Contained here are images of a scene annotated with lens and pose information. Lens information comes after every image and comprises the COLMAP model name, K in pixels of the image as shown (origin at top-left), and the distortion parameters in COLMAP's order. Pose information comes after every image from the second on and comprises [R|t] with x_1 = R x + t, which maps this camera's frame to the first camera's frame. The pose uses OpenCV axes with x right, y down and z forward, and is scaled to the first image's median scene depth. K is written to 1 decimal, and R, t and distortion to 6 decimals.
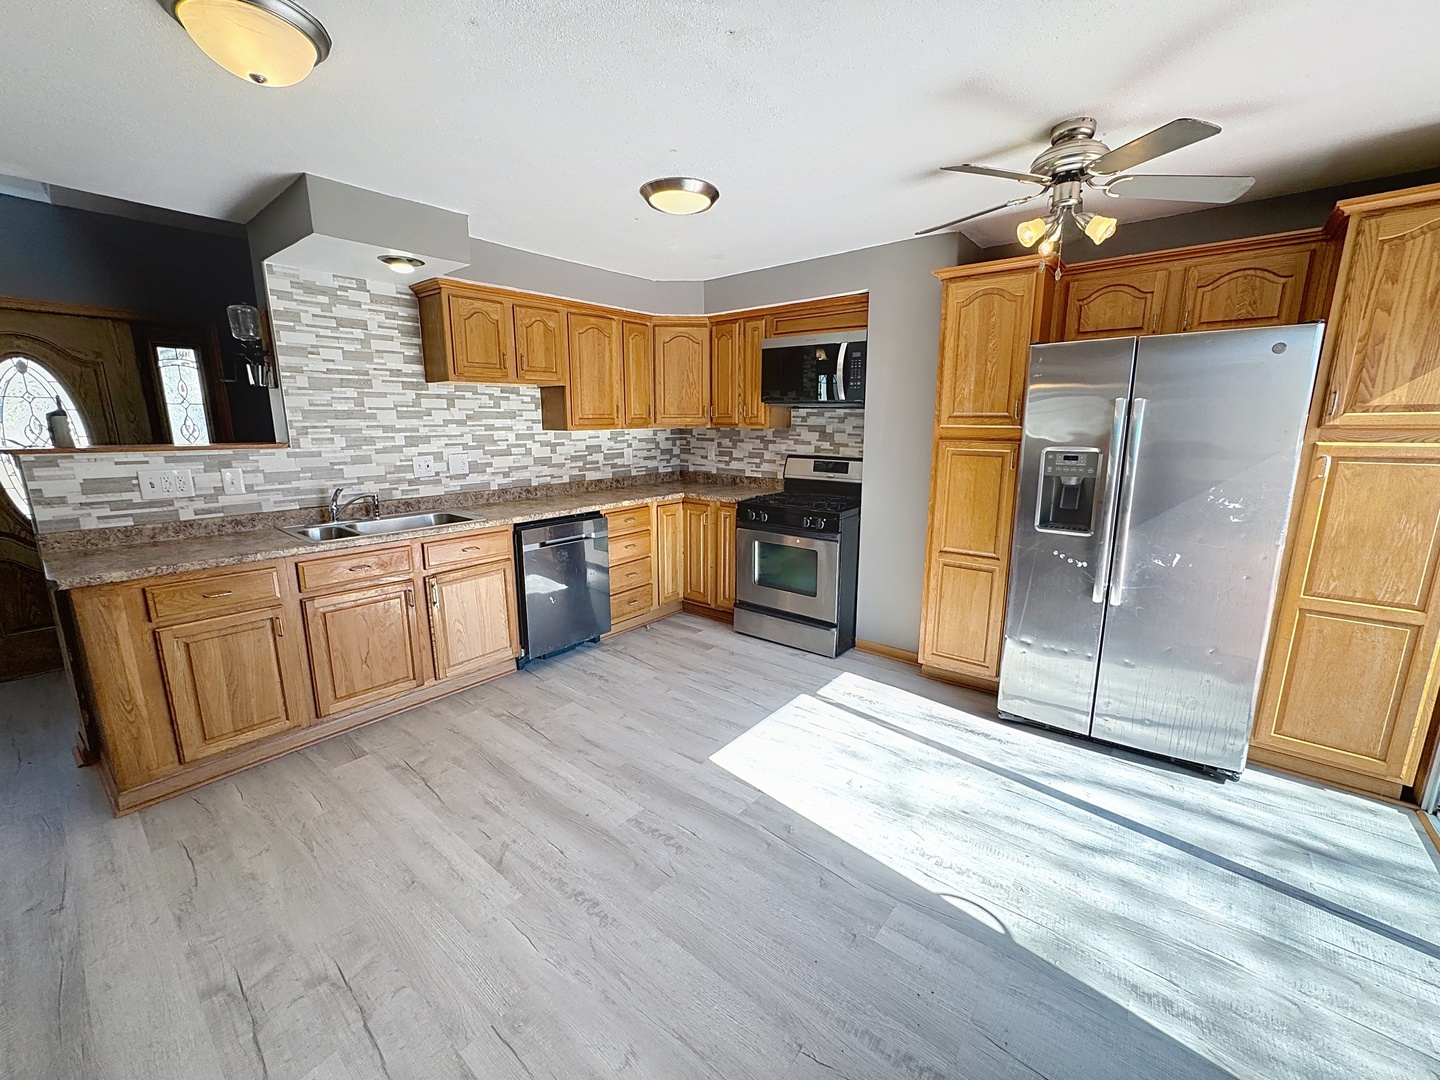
lens RADIAL K [[584.9, 0, 719.3], [0, 584.9, 541.9], [0, 0, 1]] dist [-0.042033, 0.019527]
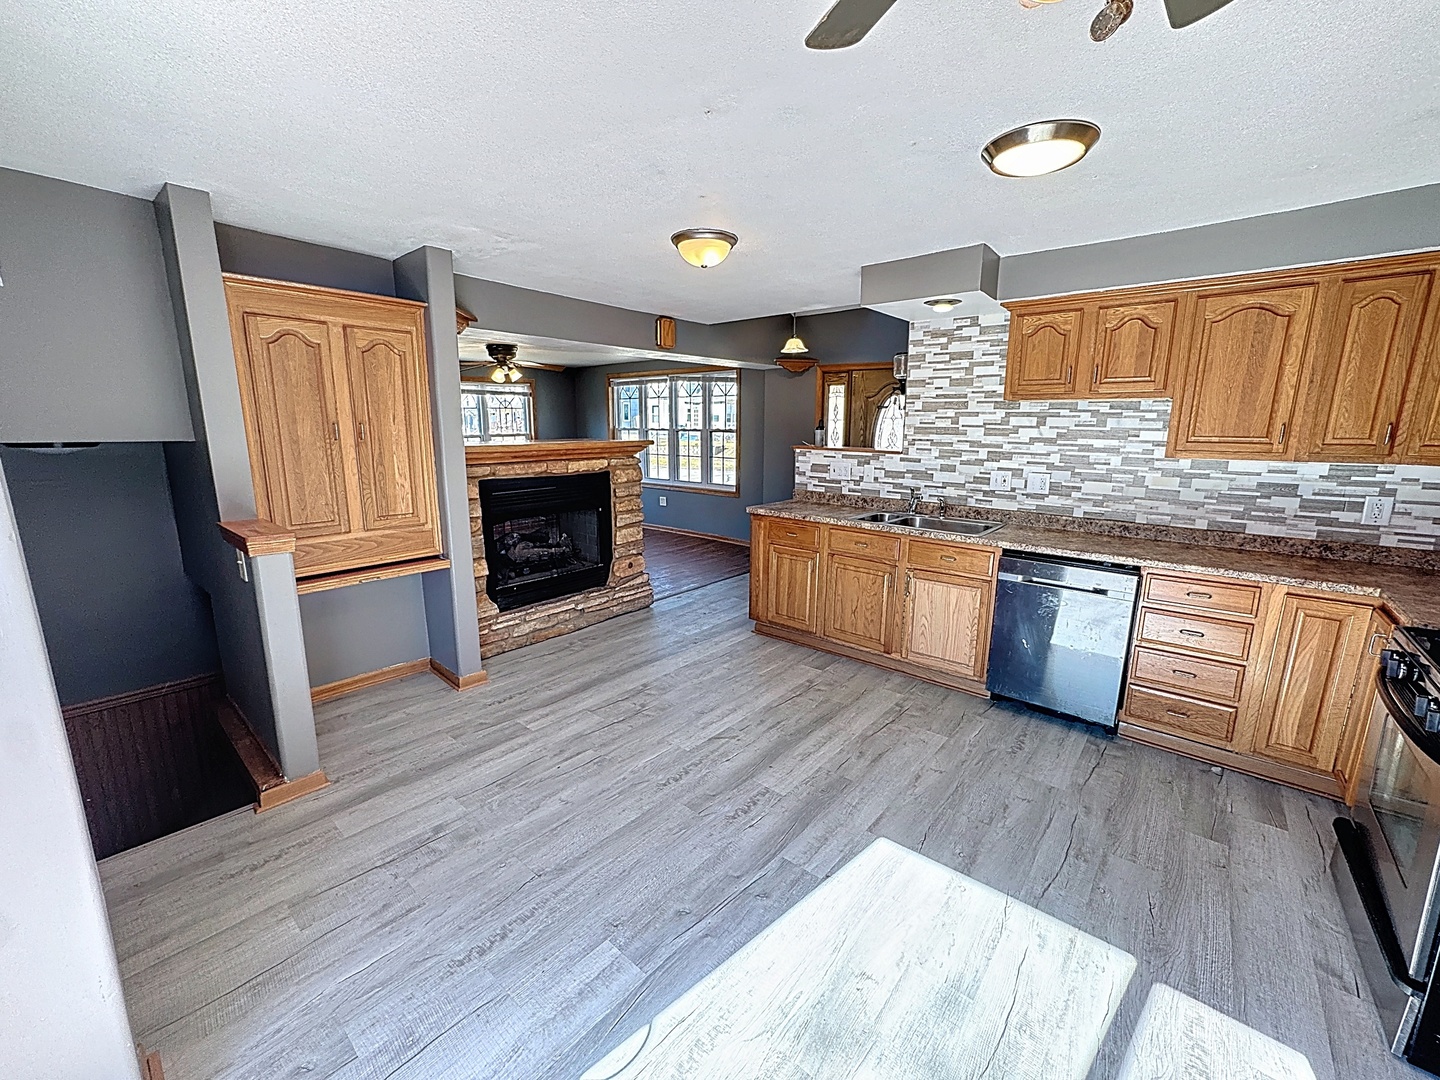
lens RADIAL K [[584.9, 0, 719.3], [0, 584.9, 541.9], [0, 0, 1]] dist [-0.042033, 0.019527]
pose [[-0.019591, 0.196197, -0.980369, 0.571132], [-0.216527, 0.956453, 0.195737, -0.122295], [0.976080, 0.216111, 0.023744, 0.508696]]
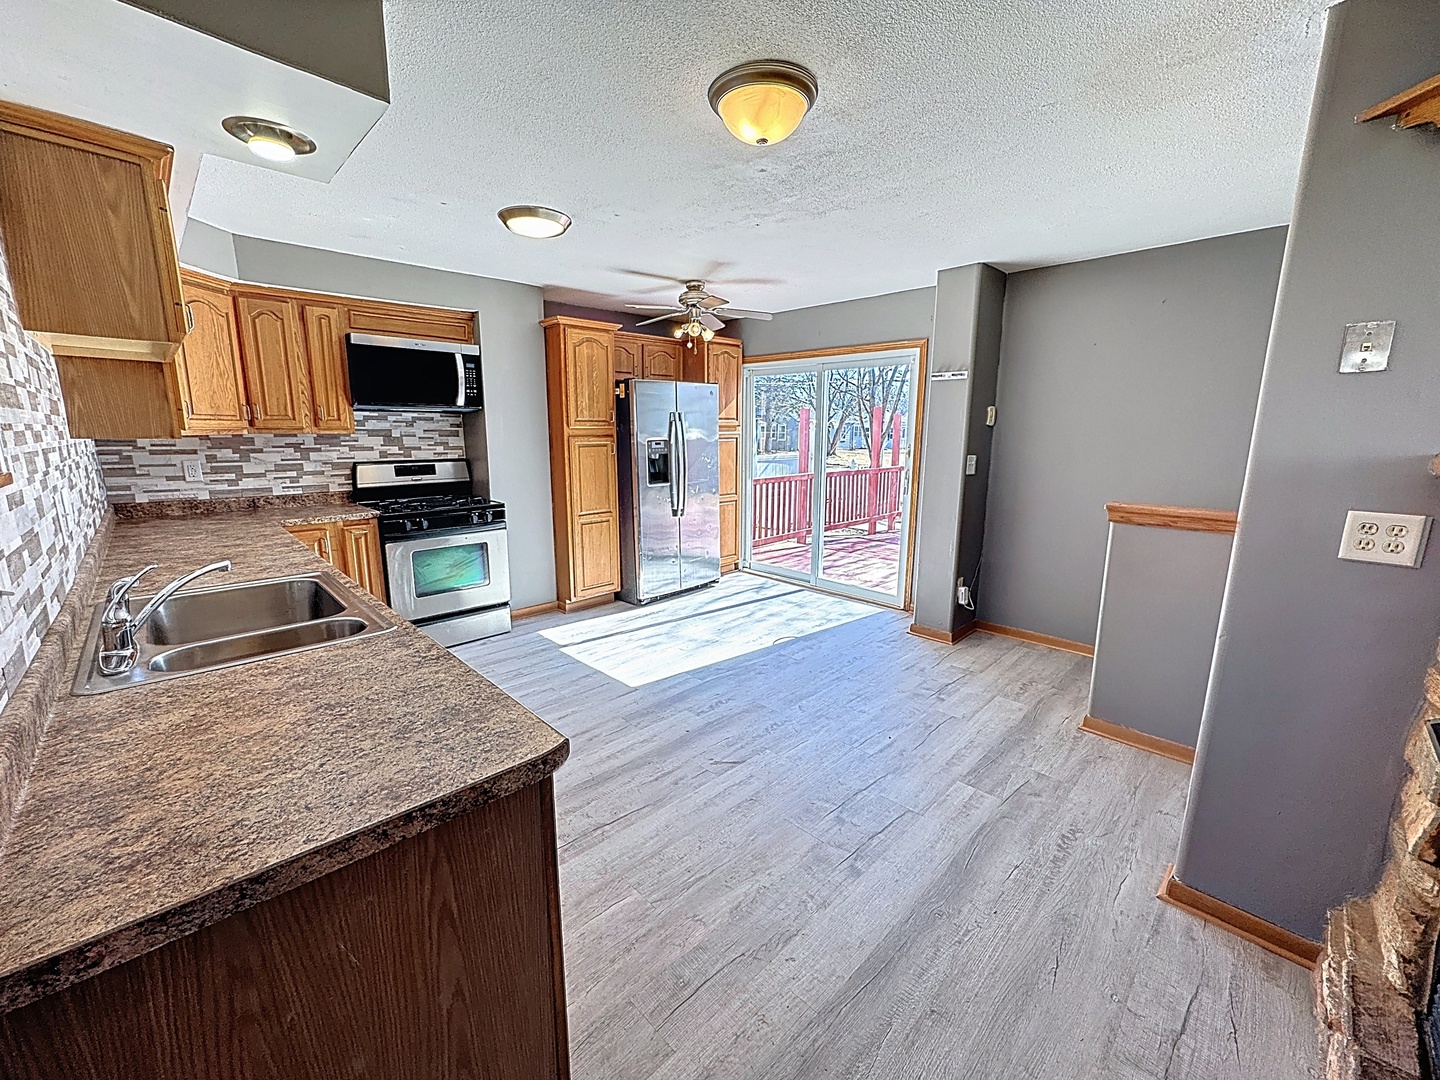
lens RADIAL K [[584.9, 0, 719.3], [0, 584.9, 541.9], [0, 0, 1]] dist [-0.042033, 0.019527]
pose [[0.105172, -0.188110, 0.976501, -0.918362], [0.203012, 0.965329, 0.164093, -0.080543], [-0.973512, 0.180983, 0.139714, 0.450651]]
